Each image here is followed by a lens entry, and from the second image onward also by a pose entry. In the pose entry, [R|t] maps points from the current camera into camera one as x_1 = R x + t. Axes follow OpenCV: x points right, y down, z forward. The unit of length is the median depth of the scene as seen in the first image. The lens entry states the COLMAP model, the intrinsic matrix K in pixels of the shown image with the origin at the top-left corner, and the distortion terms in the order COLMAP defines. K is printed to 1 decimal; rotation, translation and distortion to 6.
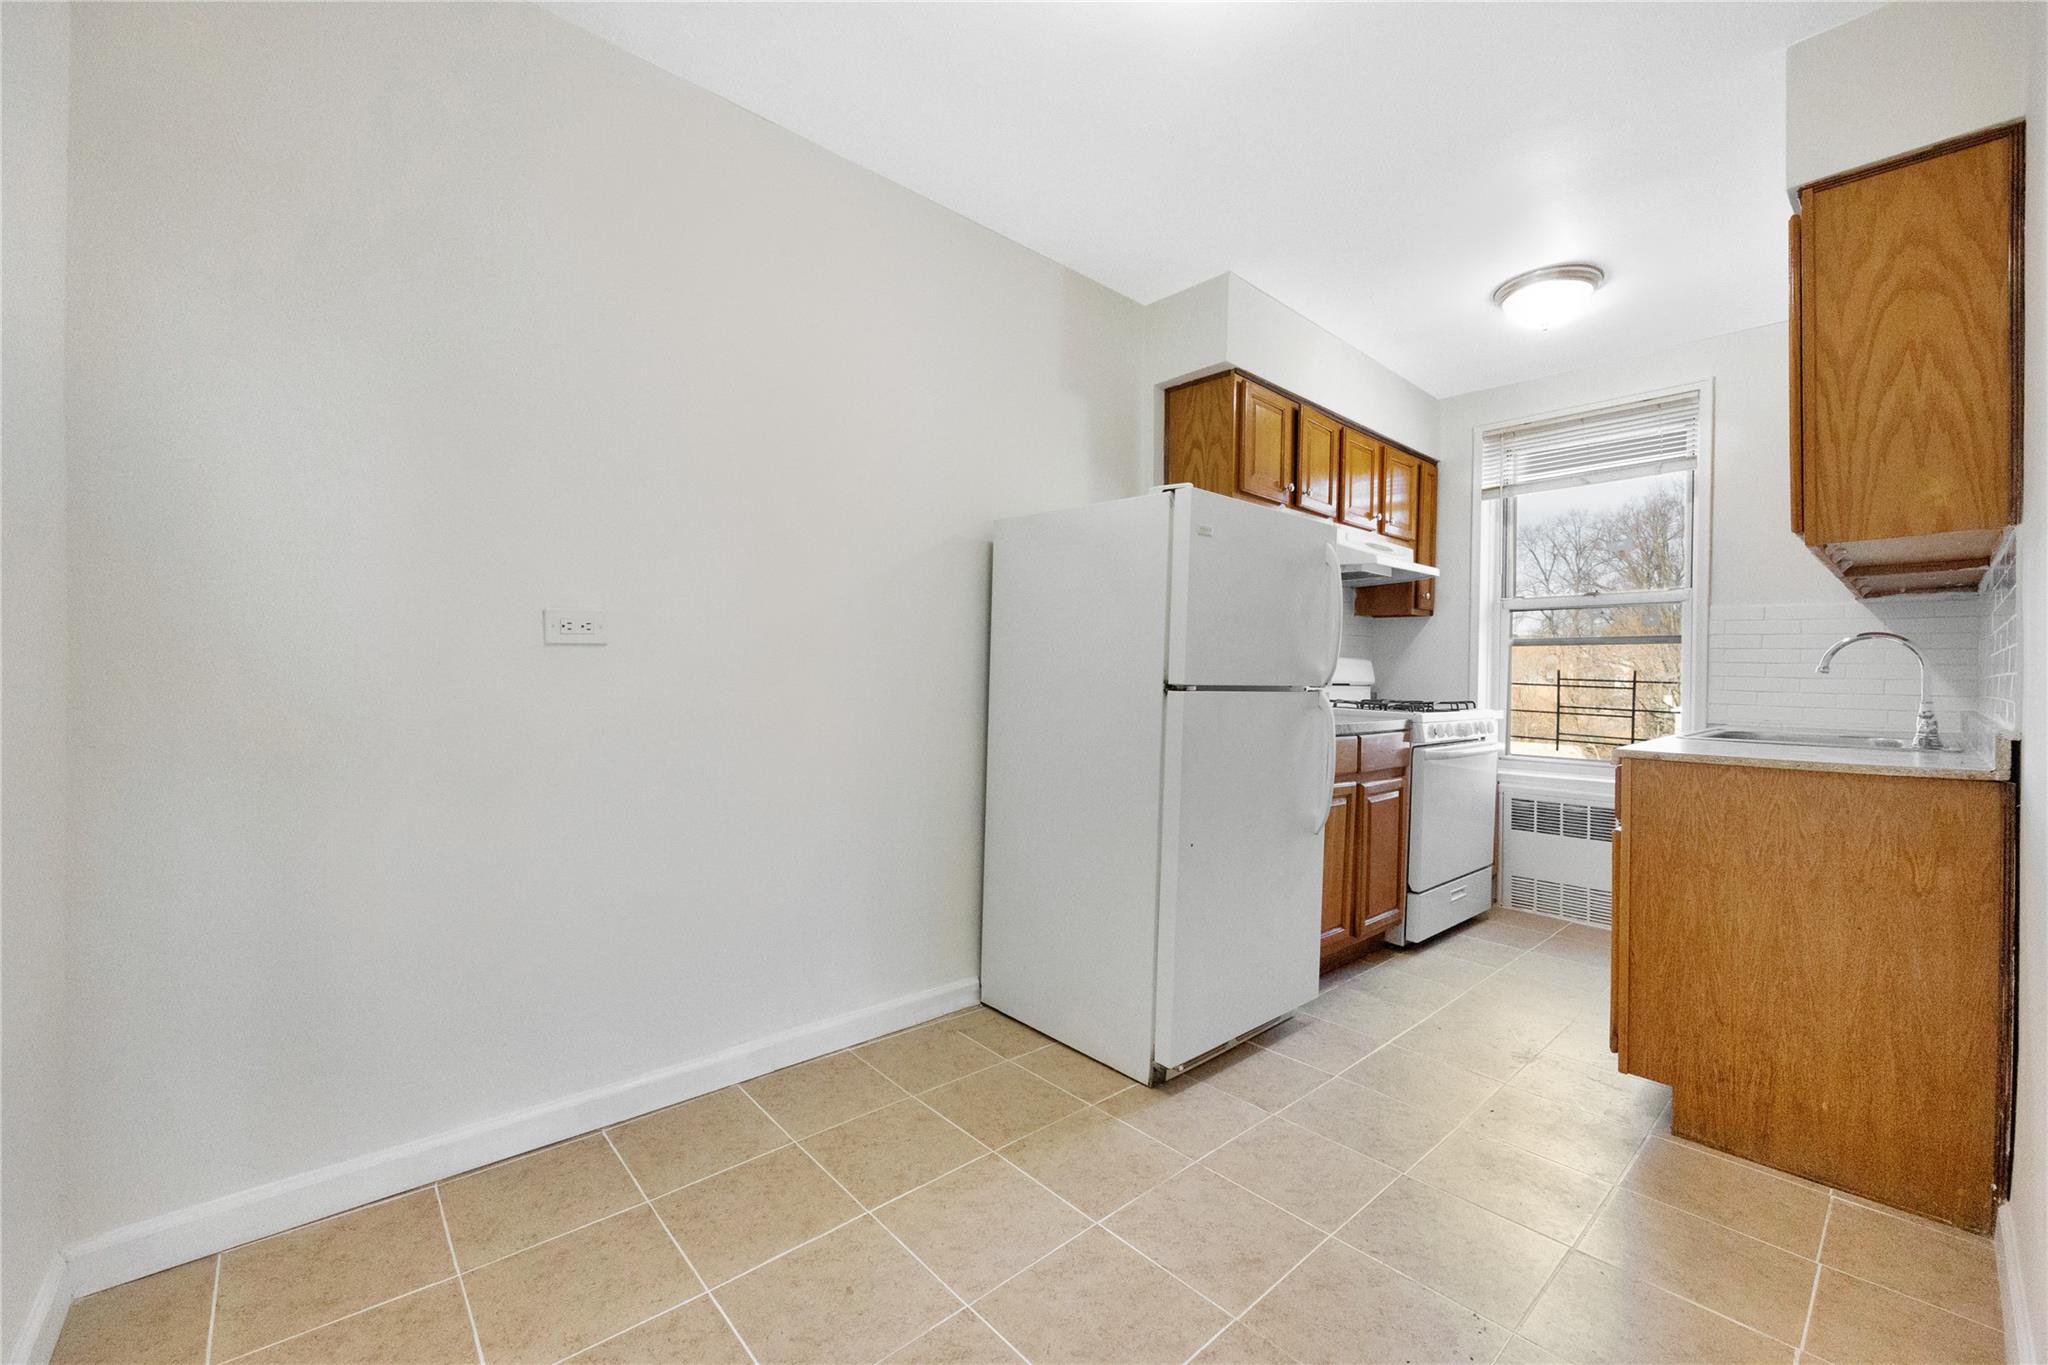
lens RADIAL K [[821.9, 0, 1024.0], [0, 821.9, 682.5], [0, 0, 1]] dist [-0.001515, -0.000151]
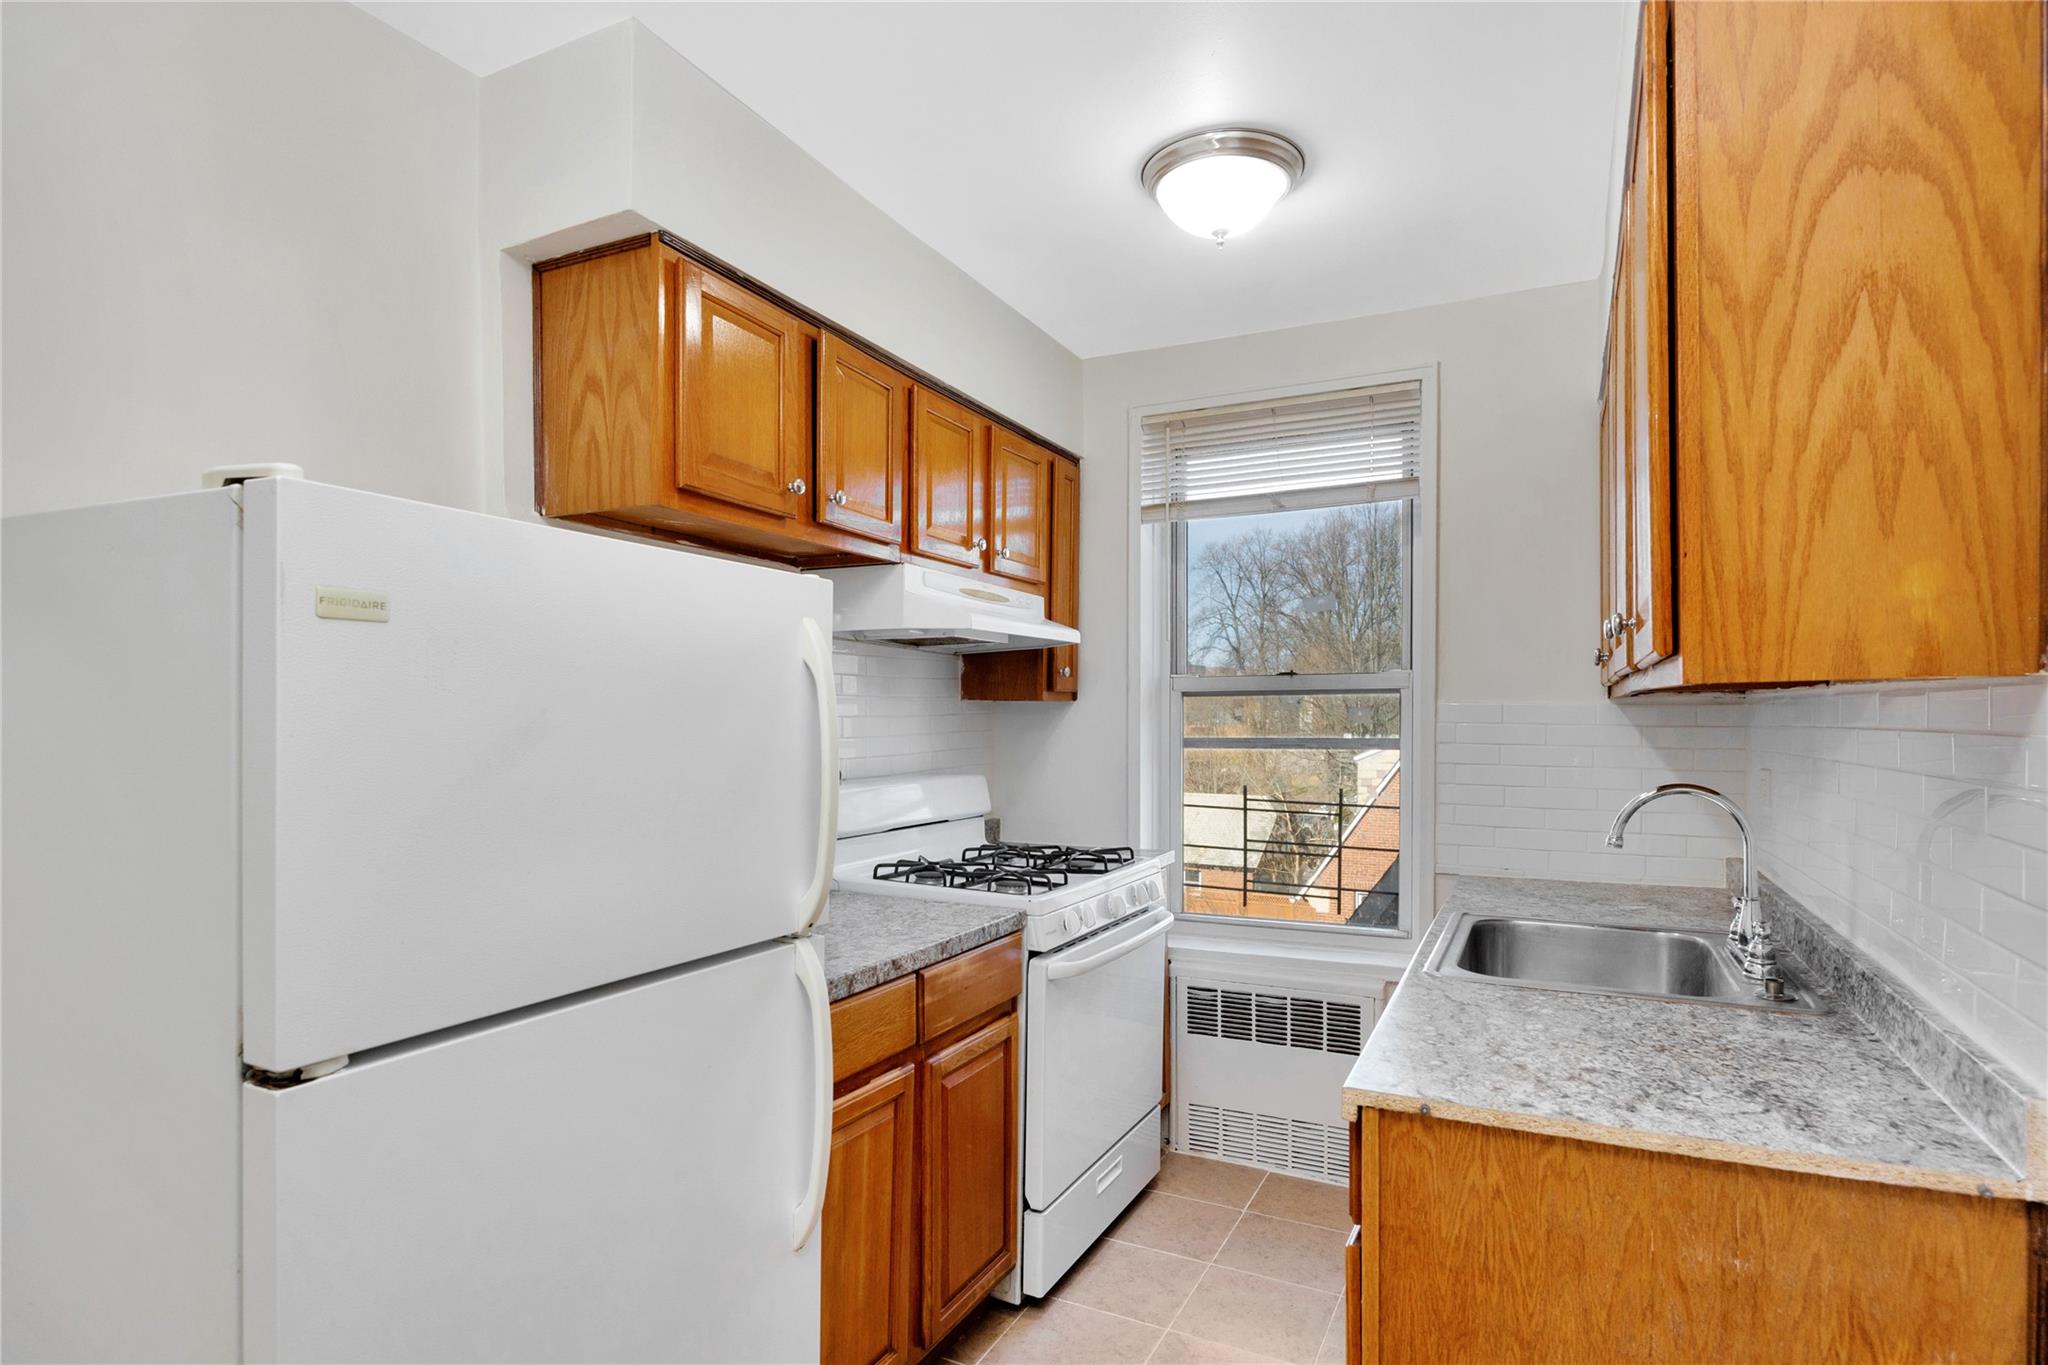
lens RADIAL K [[1048.8, 0, 1021.7], [0, 1048.8, 733.8], [0, 0, 1]] dist [-0.025631, 0.010806]
pose [[0.933707, -0.020456, 0.357452, 0.206482], [0.015953, 0.999752, 0.015542, -0.085280], [-0.357681, -0.008809, 0.933802, 0.316763]]
